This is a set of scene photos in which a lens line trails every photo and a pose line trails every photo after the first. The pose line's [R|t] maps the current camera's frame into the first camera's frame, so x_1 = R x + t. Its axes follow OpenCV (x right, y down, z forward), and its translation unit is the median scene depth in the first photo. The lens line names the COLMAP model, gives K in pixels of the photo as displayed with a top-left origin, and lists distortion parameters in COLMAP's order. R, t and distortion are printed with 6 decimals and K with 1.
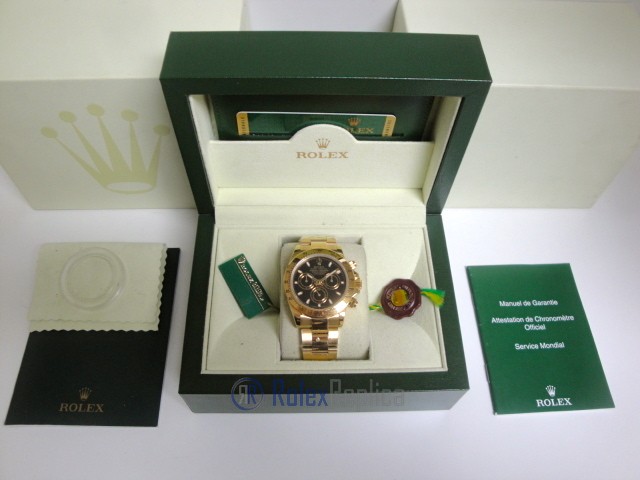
lens RADIAL K [[525.5, 0, 318.5], [0, 525.5, 233.1], [0, 0, 1]] dist [-0.162828, 0.120844]
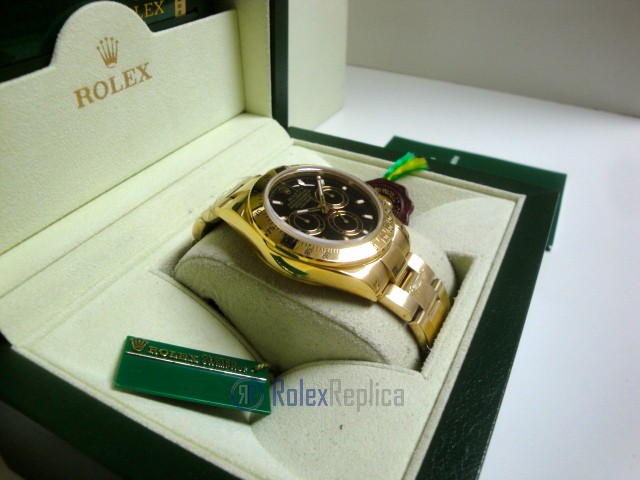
lens RADIAL K [[525.5, 0, 320.7], [0, 525.5, 237.8], [0, 0, 1]] dist [-0.162828, 0.120844]
pose [[0.479925, -0.519774, 0.706758, -0.327628], [0.736186, 0.676775, -0.002184, 0.103245], [-0.477181, 0.521354, 0.707452, 0.629452]]
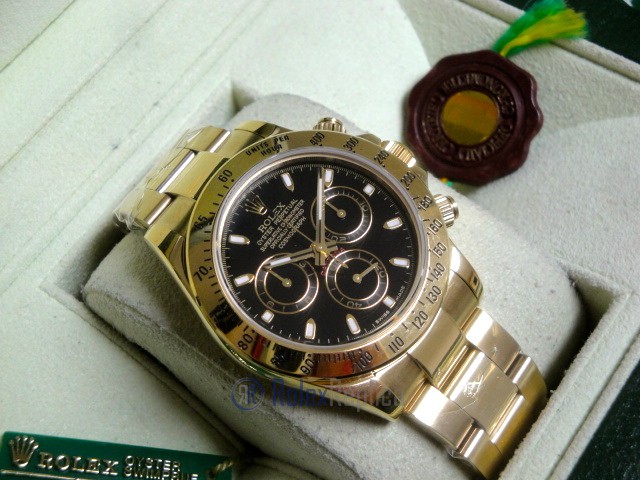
lens RADIAL K [[1028.2, 0, 322.4], [0, 1028.2, 238.0], [0, 0, 1]] dist [0.130421, 0.000000]
pose [[0.593605, -0.736174, 0.325086, -0.154708], [0.722599, 0.665393, 0.187356, -0.008617], [-0.354237, 0.123691, 0.926940, 0.470480]]
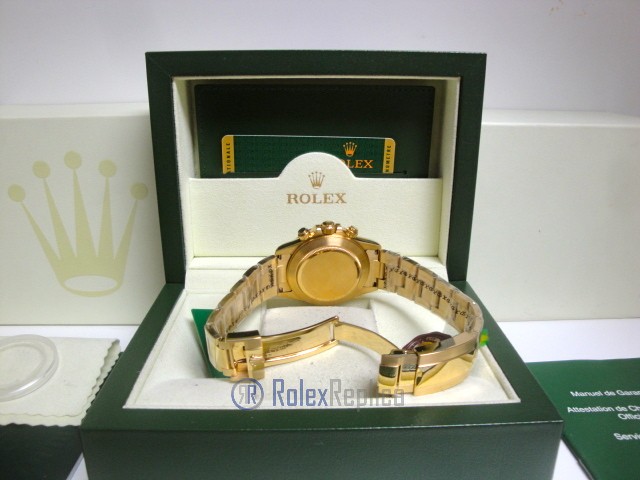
lens RADIAL K [[525.5, 0, 319.7], [0, 525.5, 238.5], [0, 0, 1]] dist [-0.162828, 0.120844]
pose [[0.999735, -0.022998, -0.001297, 0.012162], [0.017185, 0.782170, -0.622829, 0.447209], [0.015338, 0.622641, 0.782357, 0.358547]]
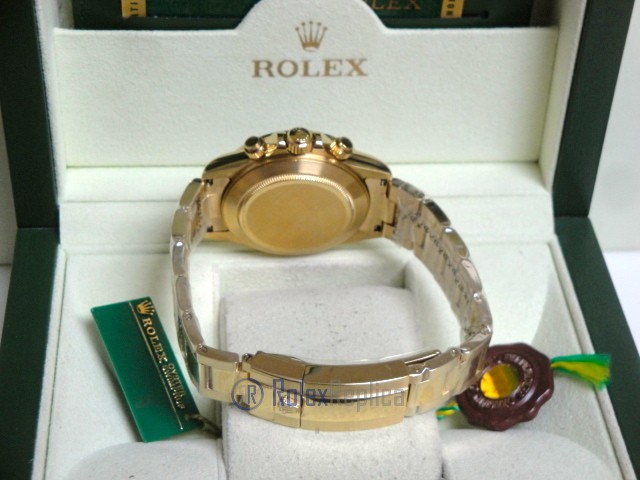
lens RADIAL K [[1413.0, 0, 332.0], [0, 1413.0, 239.0], [0, 0, 1]] dist [0.291071, 0.000000]
pose [[0.997978, -0.027799, 0.057166, -0.047268], [0.043746, 0.952828, -0.300343, 0.356162], [-0.046120, 0.302236, 0.952117, -0.113056]]
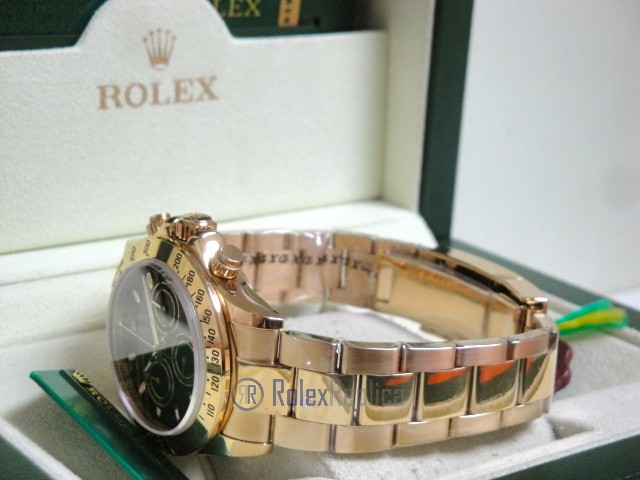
lens RADIAL K [[1413.0, 0, 315.1], [0, 1413.0, 253.9], [0, 0, 1]] dist [0.291071, 0.000000]
pose [[0.811145, -0.159021, 0.562811, -0.492208], [0.474239, 0.742005, -0.473841, 0.469740], [-0.342258, 0.651261, 0.677288, 0.349803]]
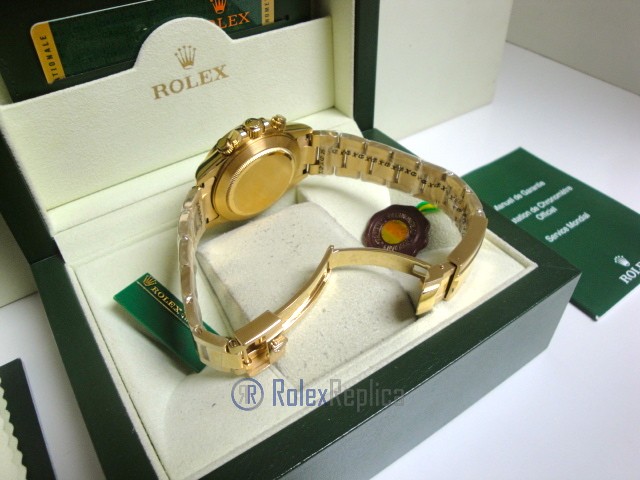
lens RADIAL K [[525.5, 0, 323.5], [0, 525.5, 236.8], [0, 0, 1]] dist [-0.162828, 0.120844]
pose [[0.834801, -0.400151, 0.378136, -0.170860], [0.483903, 0.860866, -0.157315, 0.191425], [-0.262574, 0.314308, 0.912286, 0.444796]]
